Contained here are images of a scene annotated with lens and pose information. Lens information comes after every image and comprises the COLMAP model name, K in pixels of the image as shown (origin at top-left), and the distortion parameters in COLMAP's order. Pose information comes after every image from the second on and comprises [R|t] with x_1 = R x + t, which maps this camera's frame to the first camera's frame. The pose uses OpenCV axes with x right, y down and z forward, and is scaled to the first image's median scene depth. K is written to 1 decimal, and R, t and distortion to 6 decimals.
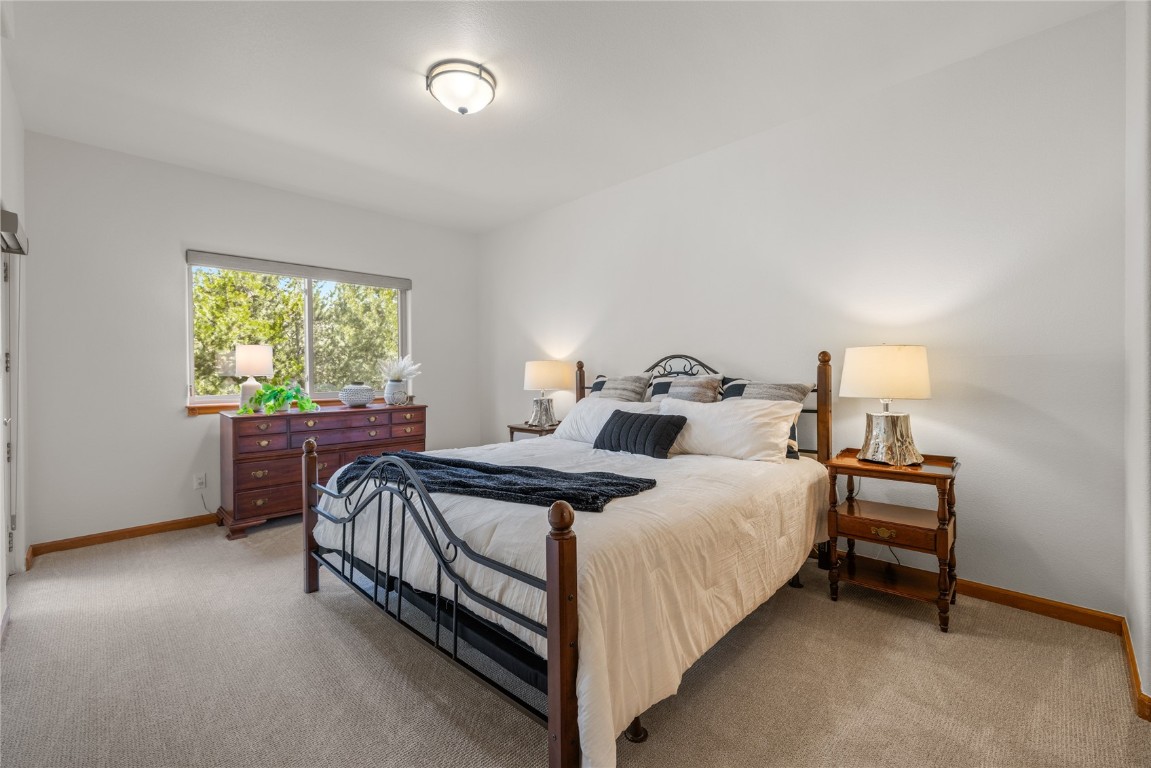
lens RADIAL K [[485.2, 0, 572.5], [0, 485.2, 391.5], [0, 0, 1]] dist [-0.001445, -0.000405]
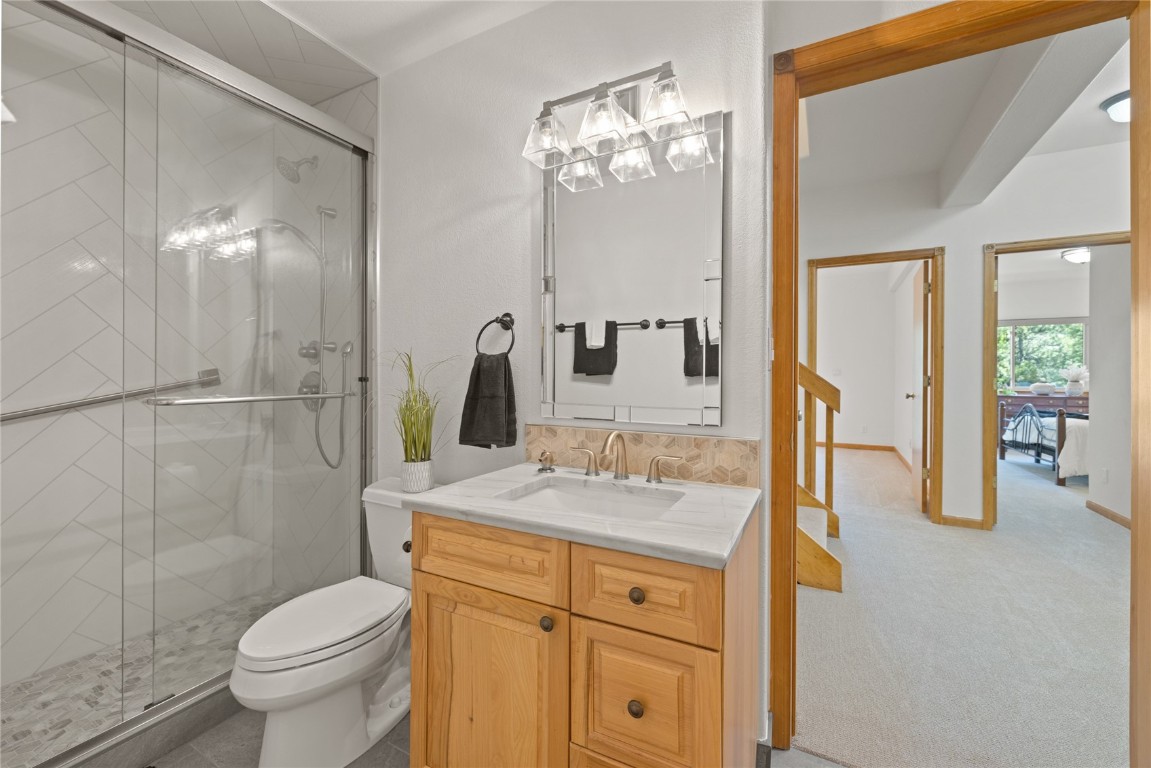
lens RADIAL K [[485.2, 0, 572.5], [0, 485.2, 391.5], [0, 0, 1]] dist [-0.001445, -0.000405]
pose [[0.284989, 0.026685, -0.958159, 0.870735], [-0.031883, 0.999323, 0.018349, 0.044425], [0.958000, 0.025319, 0.285647, -1.323740]]
